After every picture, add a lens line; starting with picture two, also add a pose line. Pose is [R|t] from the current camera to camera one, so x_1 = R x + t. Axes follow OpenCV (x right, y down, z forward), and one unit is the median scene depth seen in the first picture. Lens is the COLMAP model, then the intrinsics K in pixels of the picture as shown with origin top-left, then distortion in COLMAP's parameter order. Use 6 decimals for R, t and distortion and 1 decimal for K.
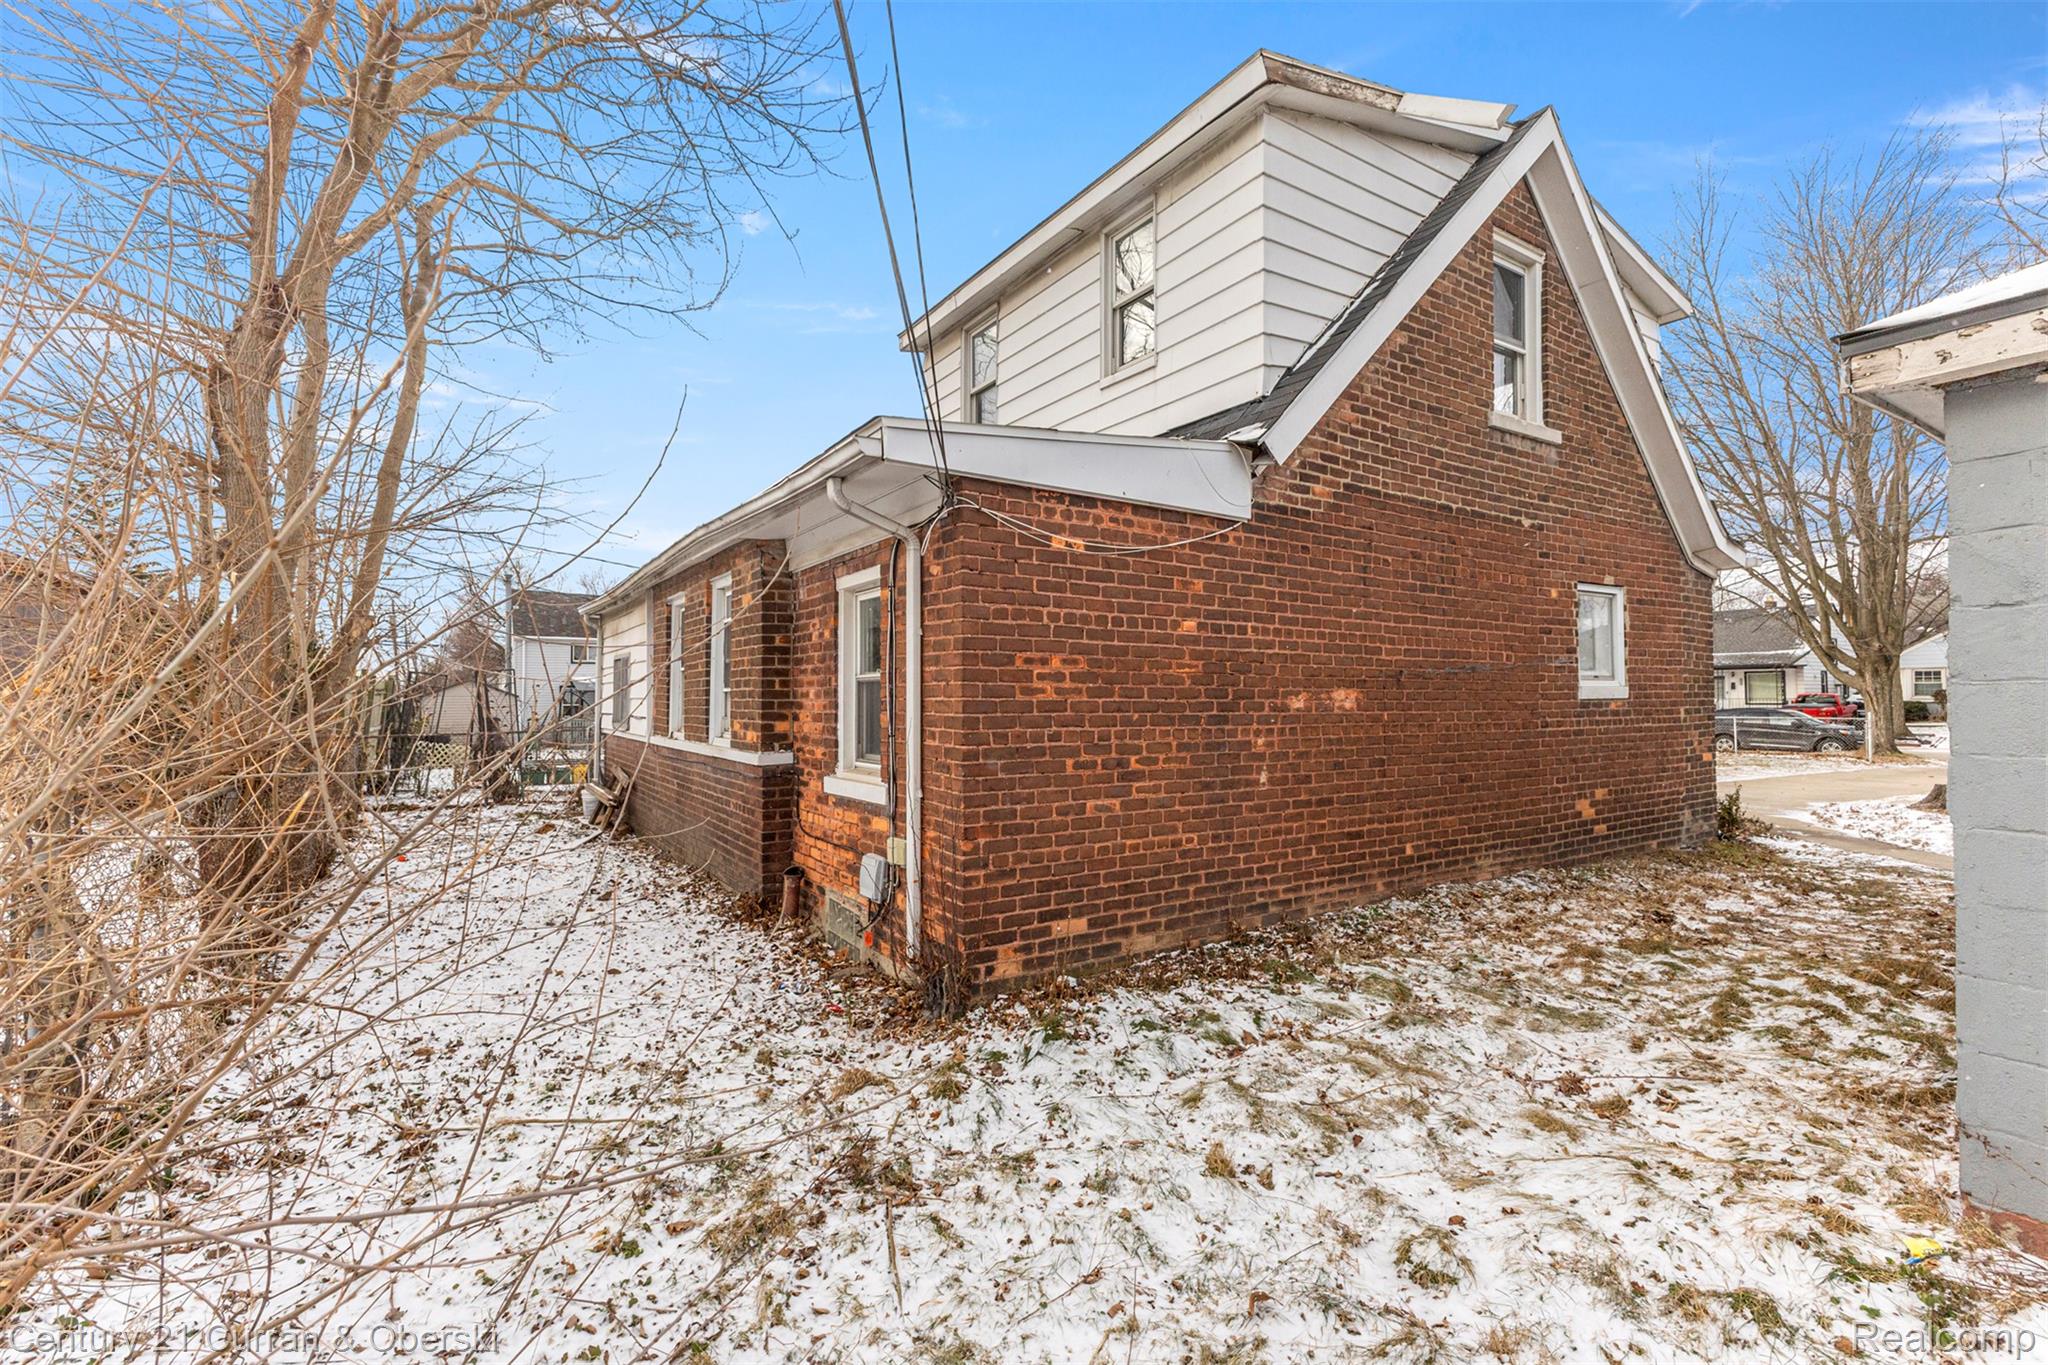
lens RADIAL K [[888.4, 0, 1021.1], [0, 888.4, 678.0], [0, 0, 1]] dist [-0.000703, 0.000338]
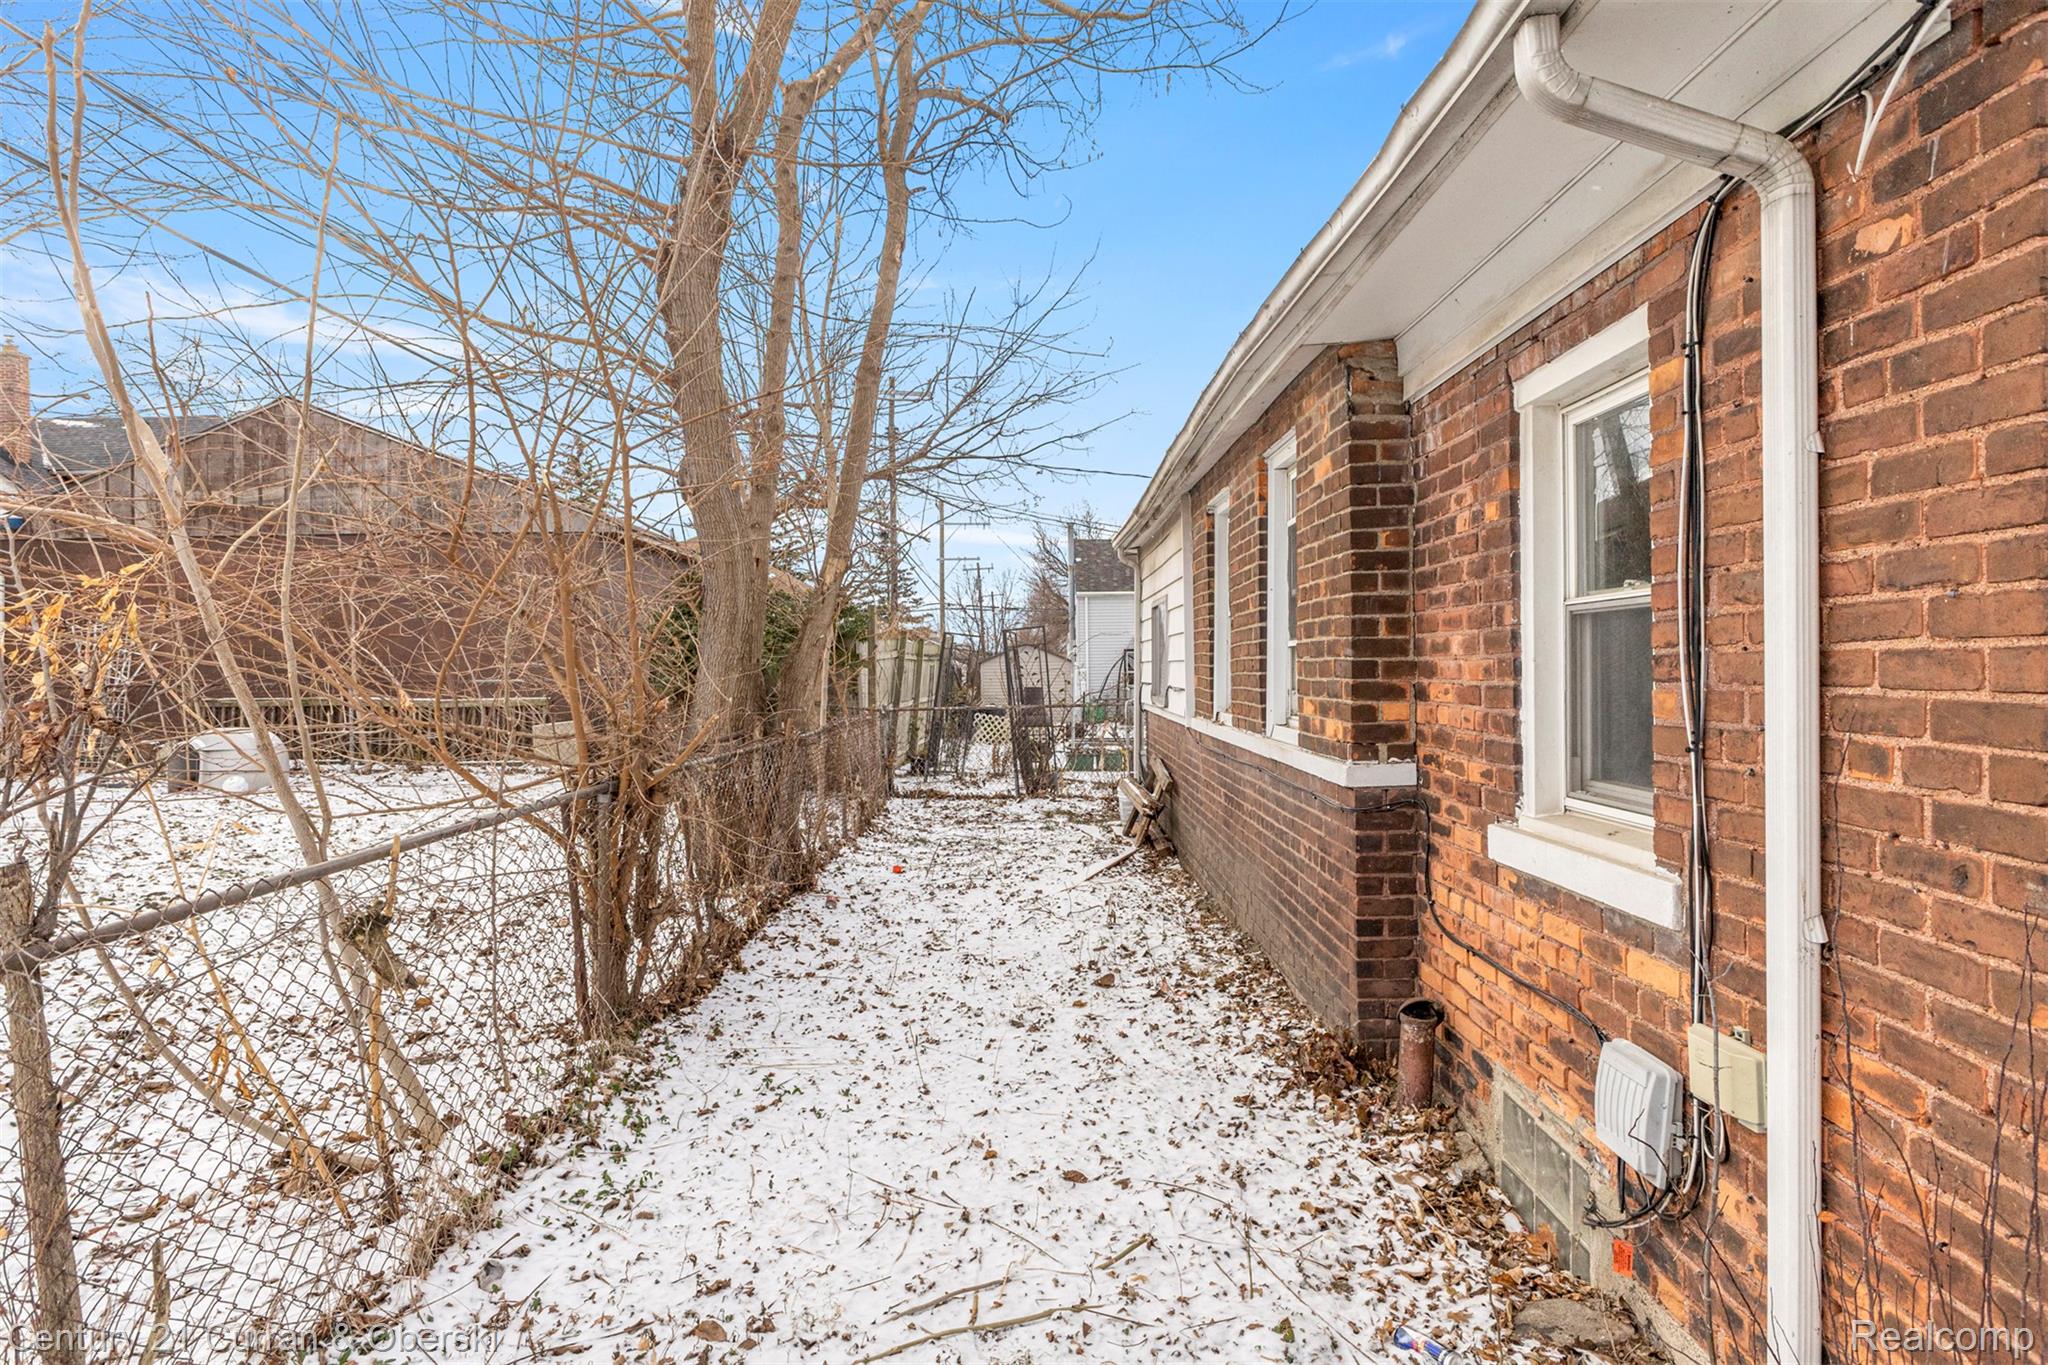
lens RADIAL K [[1155.9, 0, 1021.0], [0, 1155.9, 671.8], [0, 0, 1]] dist [0.003885, 0.000996]
pose [[0.840822, -0.002787, -0.541304, -0.097481], [0.019421, 0.999498, 0.025021, 0.012457], [0.540963, -0.031551, 0.840454, 0.356986]]
